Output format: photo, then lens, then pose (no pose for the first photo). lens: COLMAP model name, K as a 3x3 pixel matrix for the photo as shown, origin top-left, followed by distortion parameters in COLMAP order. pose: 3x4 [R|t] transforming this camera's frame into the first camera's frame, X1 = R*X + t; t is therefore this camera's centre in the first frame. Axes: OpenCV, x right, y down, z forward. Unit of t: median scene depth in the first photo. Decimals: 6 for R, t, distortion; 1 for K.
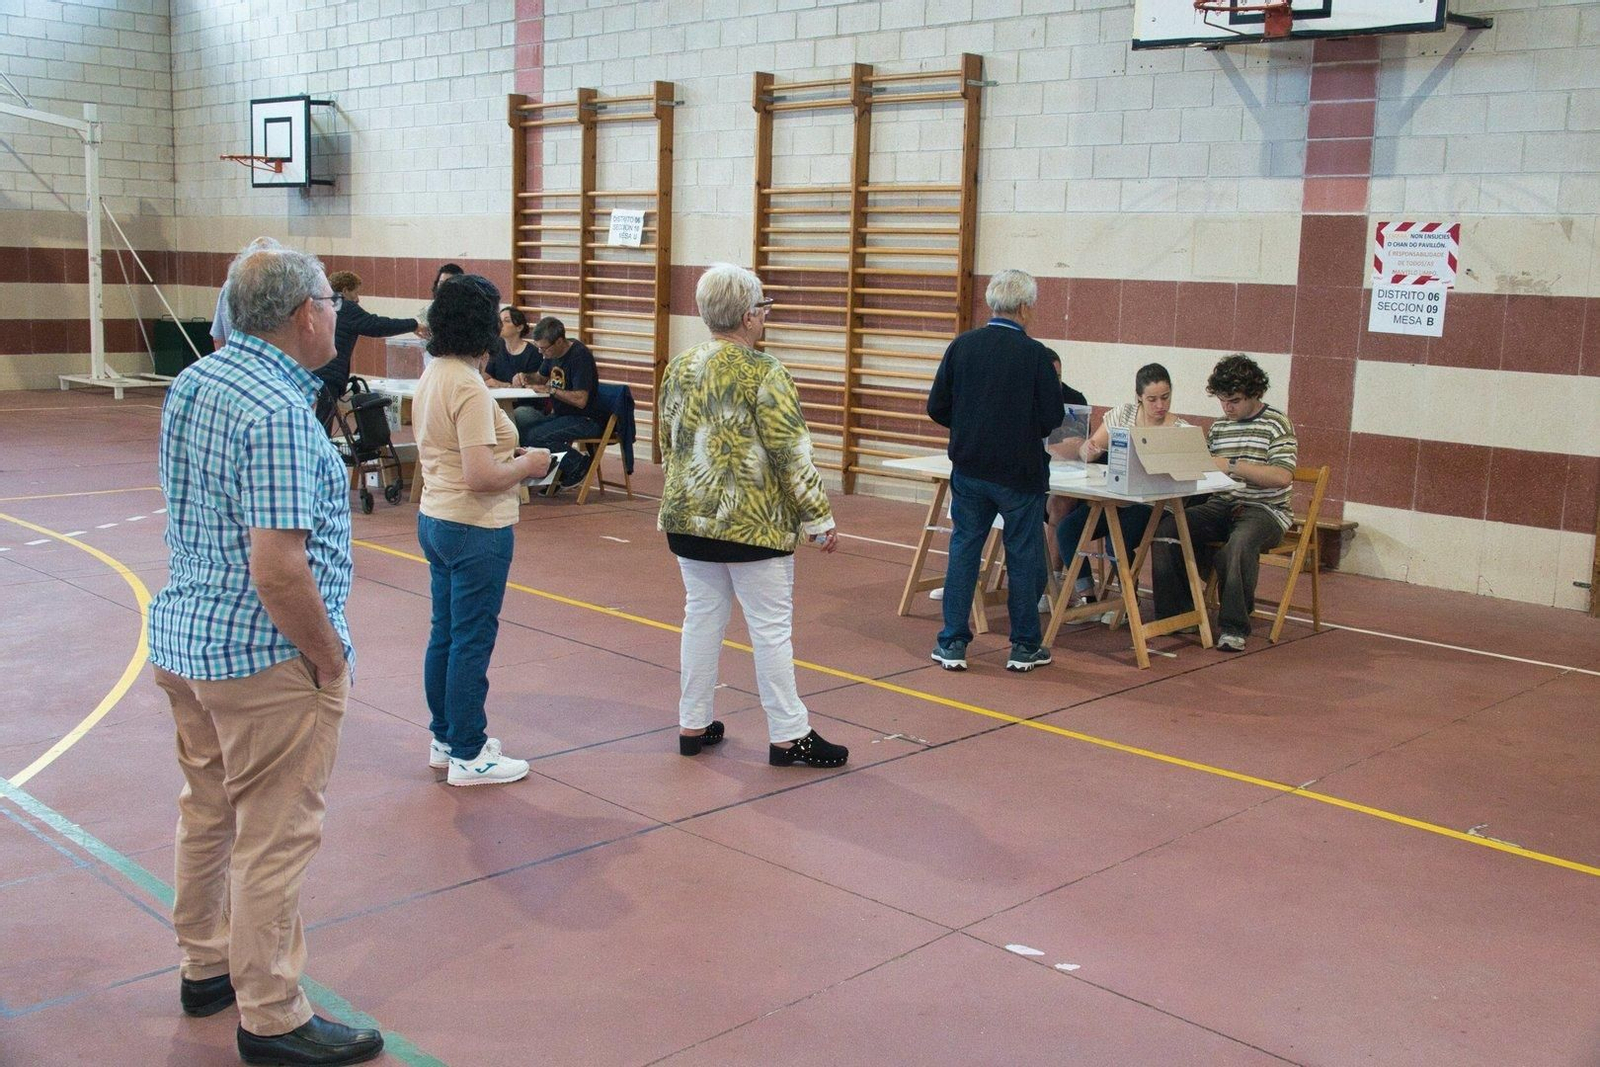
lens RADIAL K [[1621.3, 0, 862.6], [0, 1621.3, 532.0], [0, 0, 1]] dist [-0.090589, 0.166542]
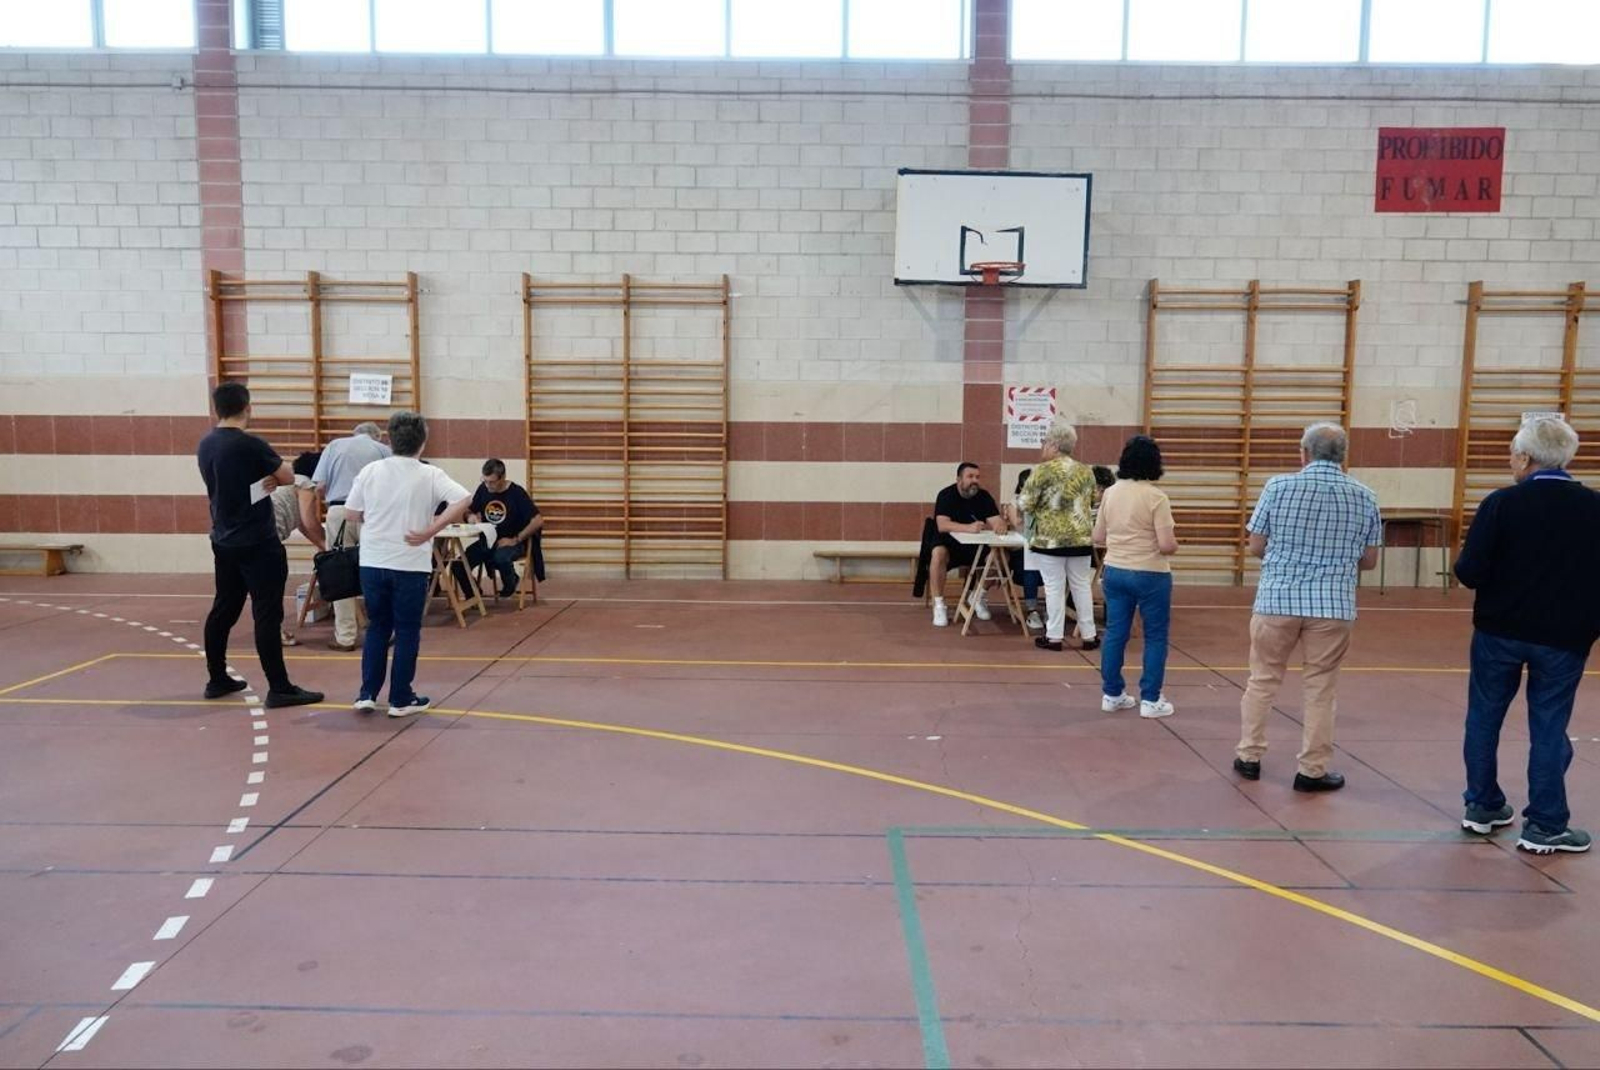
lens RADIAL K [[846.4, 0, 803.6], [0, 846.4, 480.1], [0, 0, 1]] dist [0.001577, 0.000615]
pose [[0.734339, -0.070976, 0.675062, -0.416801], [0.121412, 0.992214, -0.027751, -0.076013], [-0.667837, 0.102339, 0.737239, 0.386052]]
